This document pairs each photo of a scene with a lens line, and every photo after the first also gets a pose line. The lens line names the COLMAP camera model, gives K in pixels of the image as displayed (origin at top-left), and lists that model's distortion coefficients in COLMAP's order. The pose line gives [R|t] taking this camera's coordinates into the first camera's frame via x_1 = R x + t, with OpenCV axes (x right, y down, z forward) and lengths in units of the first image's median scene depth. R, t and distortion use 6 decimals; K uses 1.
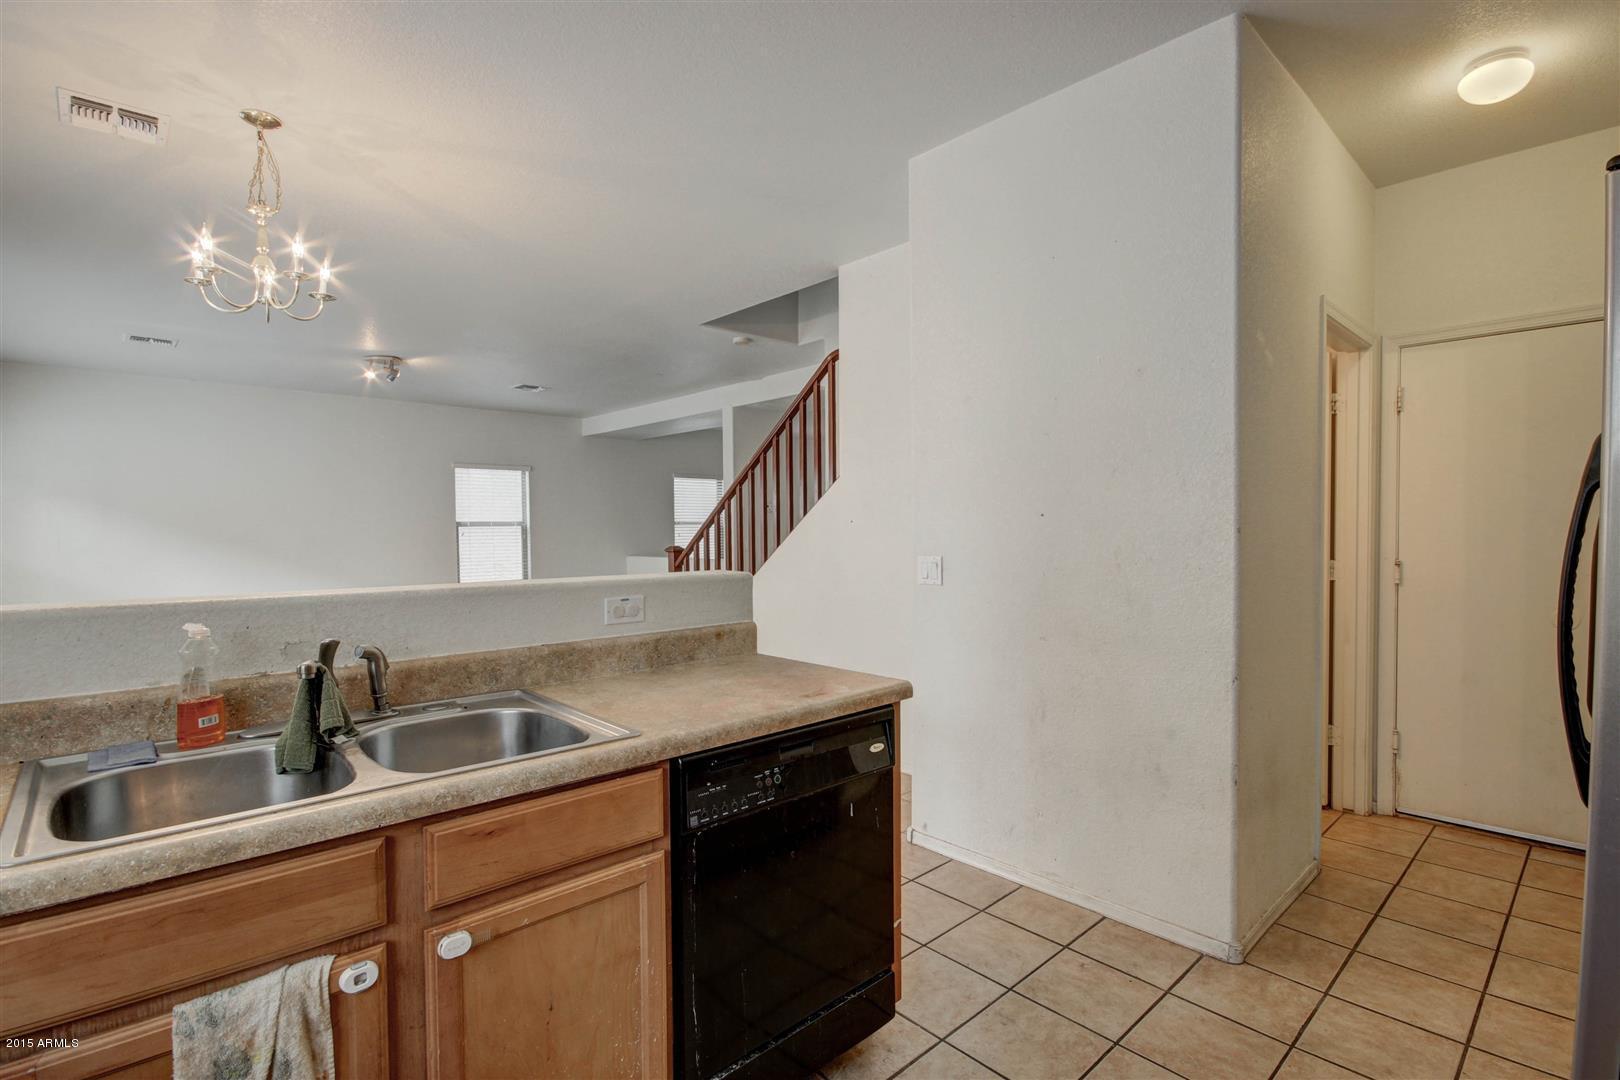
lens RADIAL K [[774.0, 0, 821.0], [0, 774.0, 535.9], [0, 0, 1]] dist [-0.003689, 0.000603]
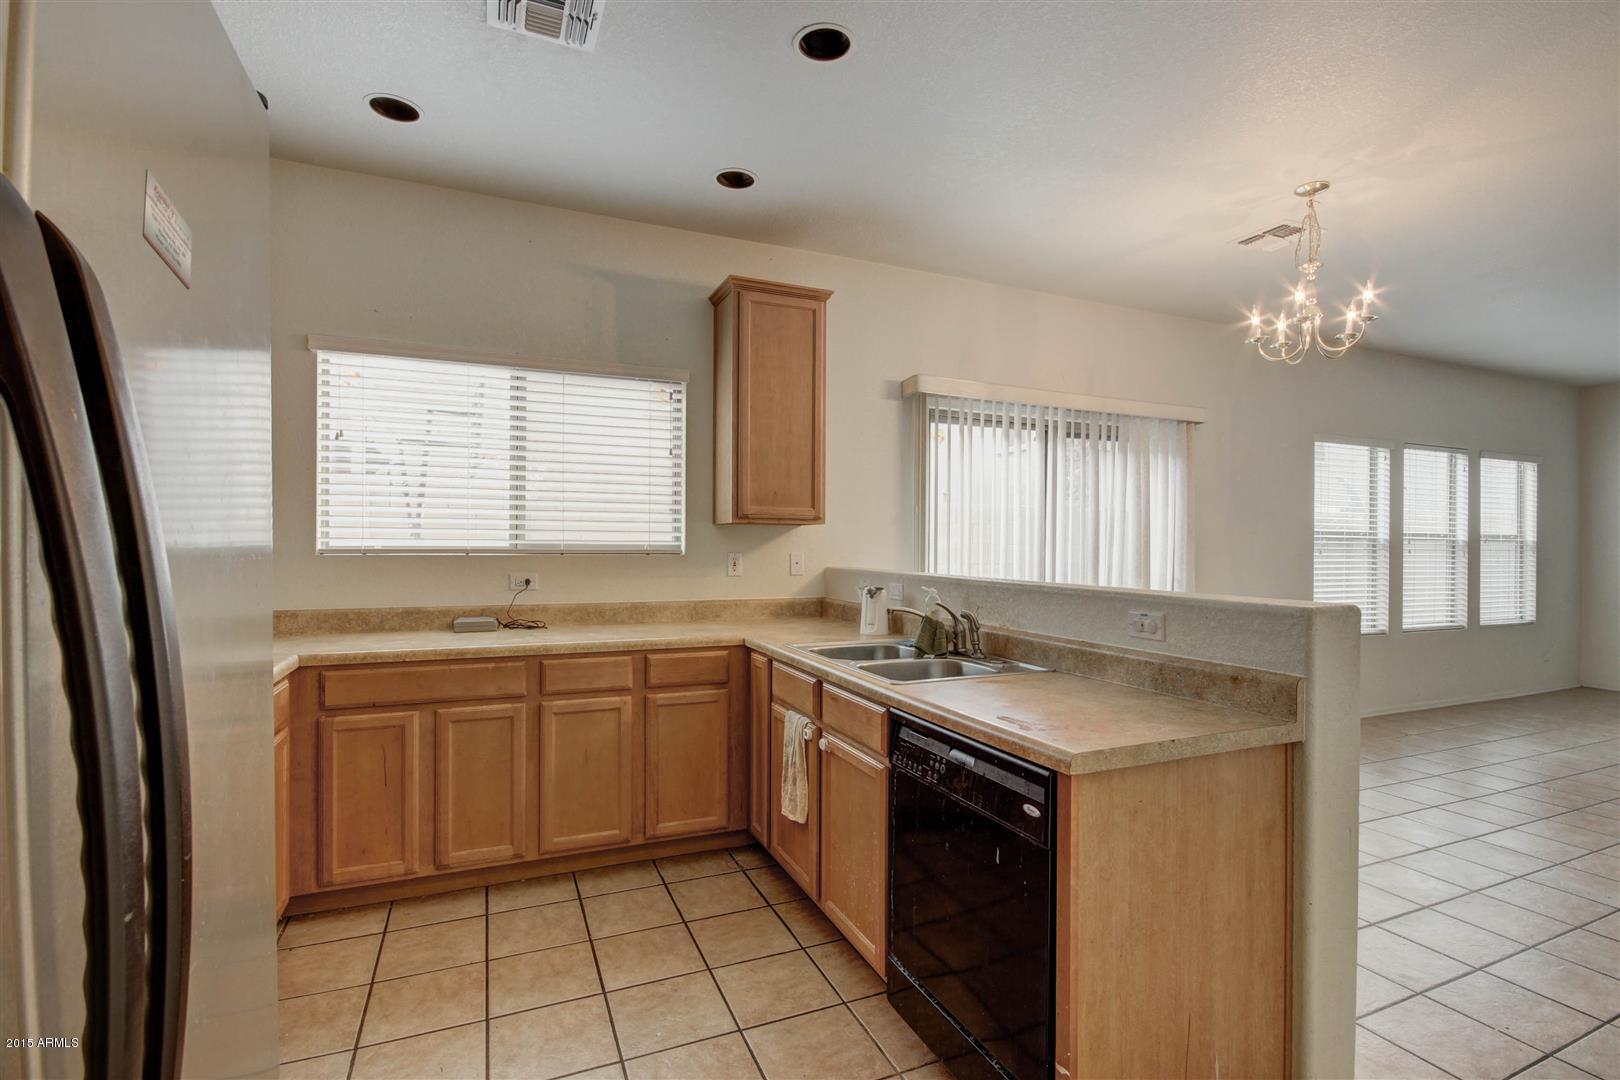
lens RADIAL K [[753.1, 0, 815.2], [0, 753.1, 540.8], [0, 0, 1]] dist [-0.004010, -0.000854]
pose [[-0.333184, 0.001479, -0.942861, 0.776275], [-0.017717, 0.999812, 0.007829, -0.011327], [0.942695, 0.019313, -0.333095, 0.904673]]
